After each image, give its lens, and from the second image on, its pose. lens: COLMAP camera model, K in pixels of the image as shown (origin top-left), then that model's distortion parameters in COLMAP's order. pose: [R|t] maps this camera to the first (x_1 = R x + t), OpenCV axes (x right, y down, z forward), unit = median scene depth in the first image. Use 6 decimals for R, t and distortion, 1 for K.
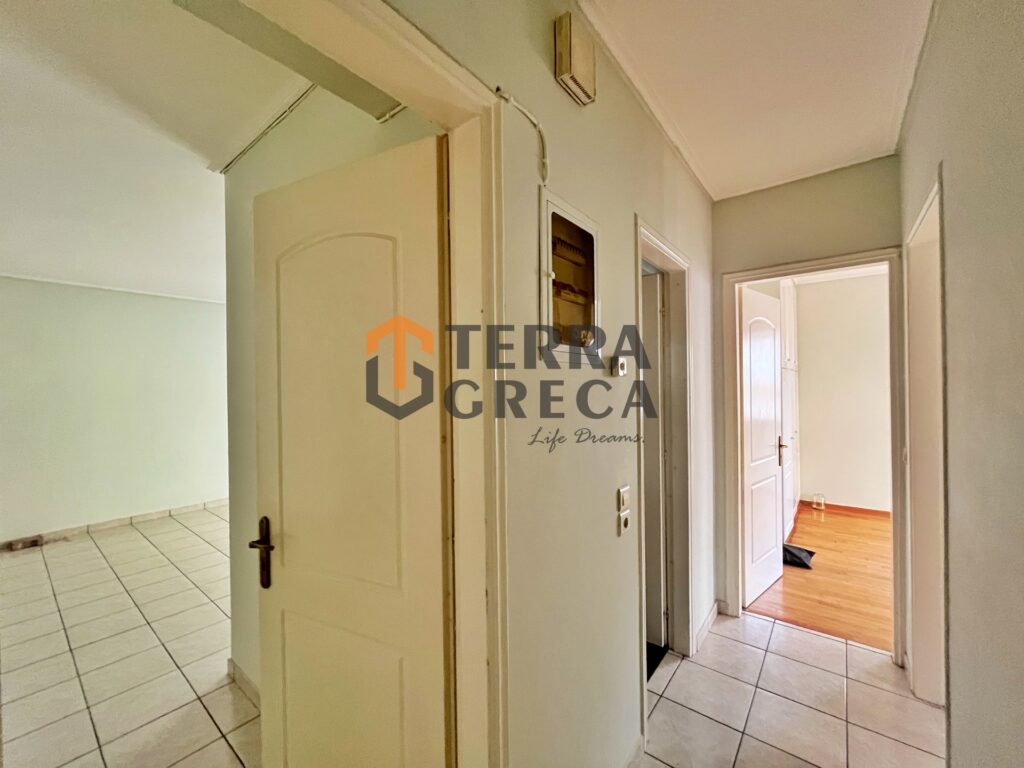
lens RADIAL K [[414.9, 0, 506.3], [0, 414.9, 385.0], [0, 0, 1]] dist [-0.001625, -0.000229]
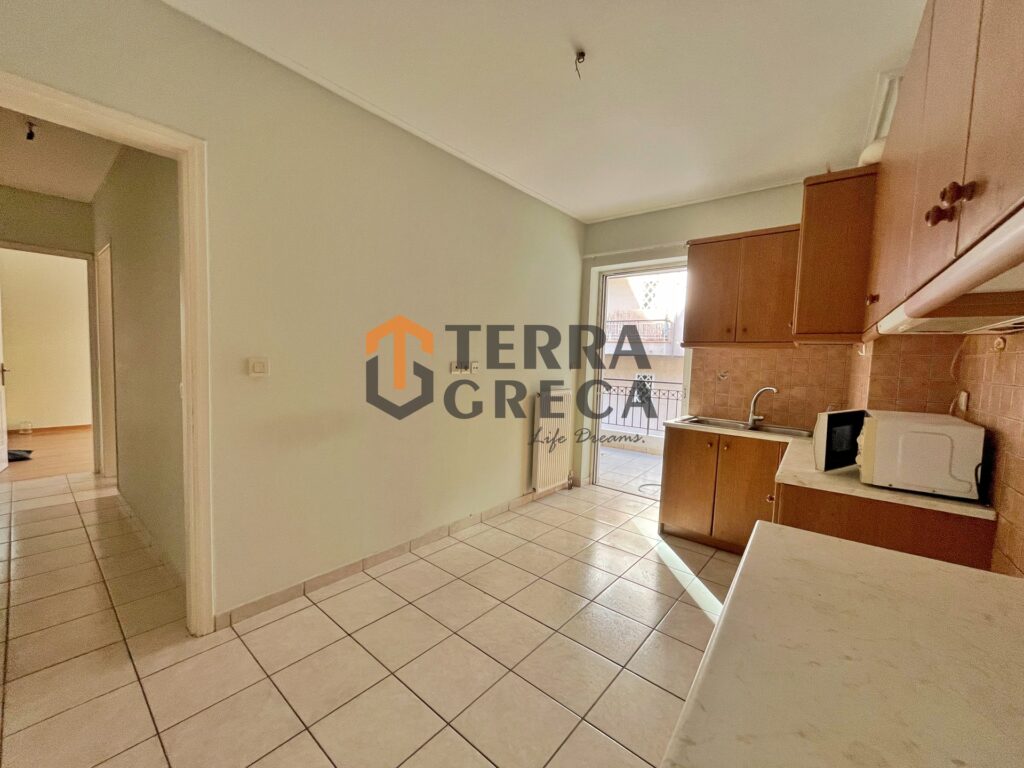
lens RADIAL K [[408.4, 0, 512.2], [0, 408.4, 377.4], [0, 0, 1]] dist [0.001885, 0.000377]
pose [[0.021800, -0.058889, 0.998026, -0.509035], [-0.041558, 0.997347, 0.059757, 0.017960], [-0.998898, -0.042779, 0.019295, -0.545524]]
